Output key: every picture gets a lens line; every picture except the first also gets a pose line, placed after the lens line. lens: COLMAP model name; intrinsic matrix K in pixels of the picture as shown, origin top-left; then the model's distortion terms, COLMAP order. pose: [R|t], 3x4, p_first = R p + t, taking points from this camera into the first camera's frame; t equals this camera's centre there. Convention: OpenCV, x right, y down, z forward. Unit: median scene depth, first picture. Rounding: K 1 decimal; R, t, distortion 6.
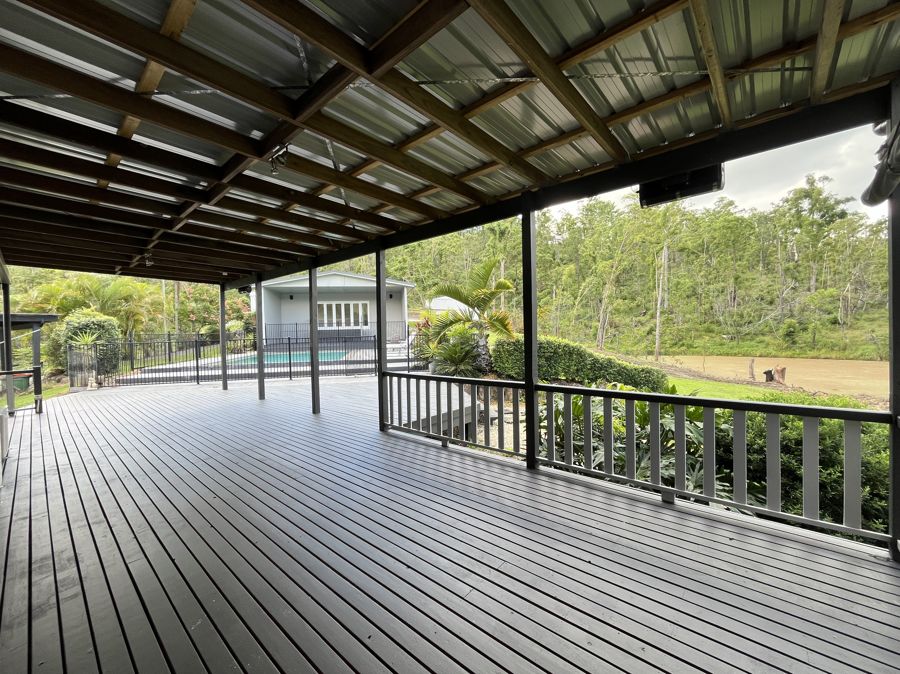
lens RADIAL K [[369.7, 0, 446.1], [0, 369.7, 340.5], [0, 0, 1]] dist [-0.000463, 0.000118]
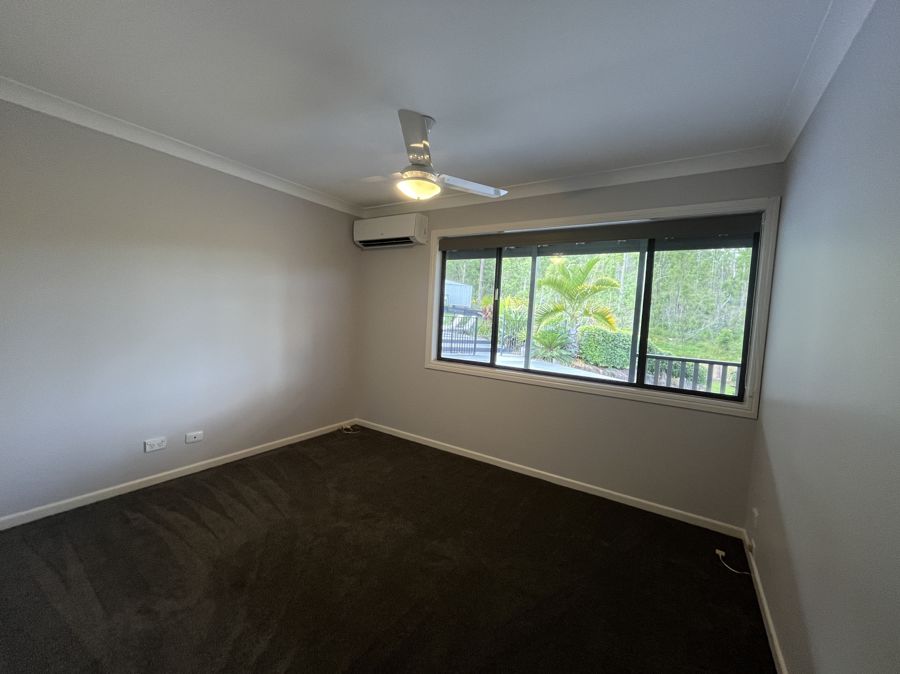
lens RADIAL K [[369.7, 0, 445.3], [0, 369.7, 332.5], [0, 0, 1]] dist [-0.000463, 0.000118]
pose [[0.984797, 0.077265, 0.155581, -0.672466], [-0.080984, 0.996558, 0.017705, 0.027123], [-0.153677, -0.030035, 0.987664, -0.029507]]
